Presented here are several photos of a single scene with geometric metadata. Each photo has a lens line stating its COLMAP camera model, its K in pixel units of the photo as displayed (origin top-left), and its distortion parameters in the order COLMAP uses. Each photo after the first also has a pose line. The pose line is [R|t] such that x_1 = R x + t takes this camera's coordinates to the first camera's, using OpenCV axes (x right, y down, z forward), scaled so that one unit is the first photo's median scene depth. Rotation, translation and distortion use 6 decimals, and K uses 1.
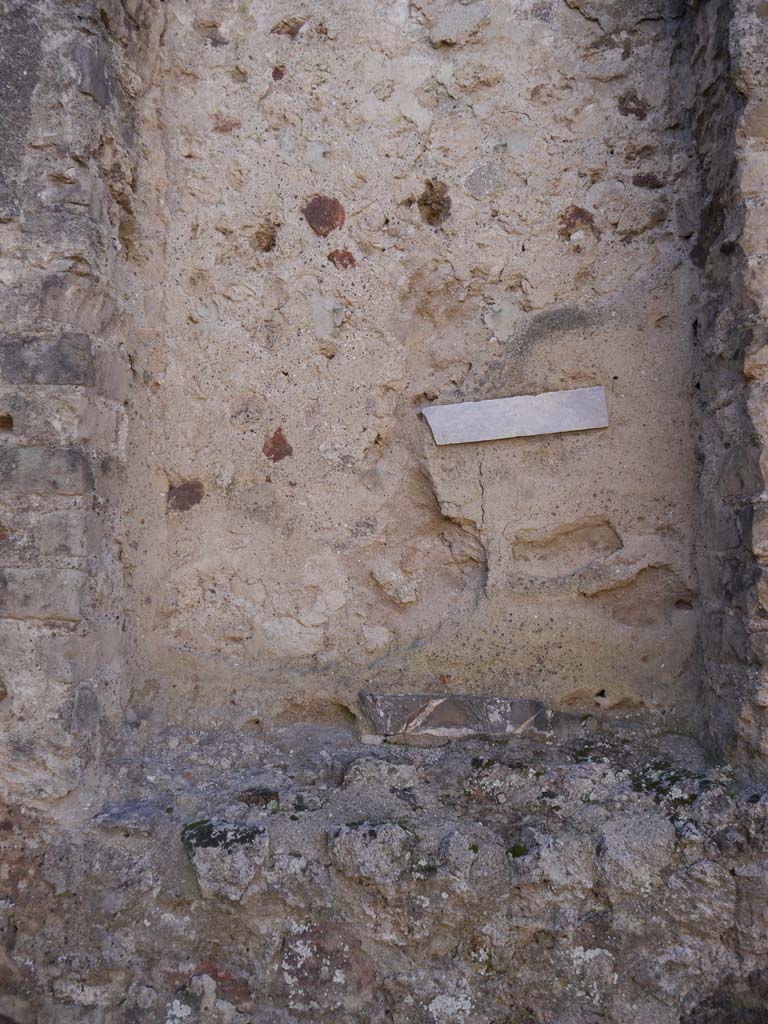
lens RADIAL K [[835.4, 0, 385.1], [0, 835.4, 508.0], [0, 0, 1]] dist [-0.033731, 0.007372]
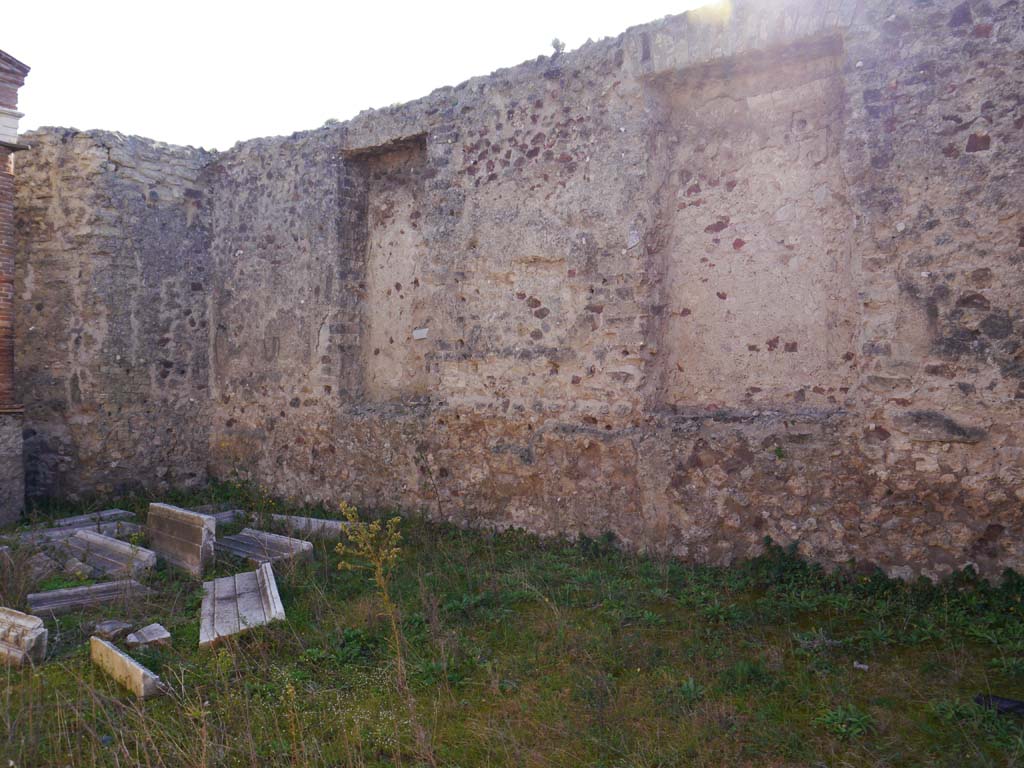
lens RADIAL K [[835.4, 0, 512.0], [0, 835.4, 384.9], [0, 0, 1]] dist [-0.033731, 0.007372]
pose [[0.819802, 0.004827, -0.572626, 3.325217], [0.023826, 0.998811, 0.042530, -0.012685], [0.572151, -0.048510, 0.818712, -2.577147]]
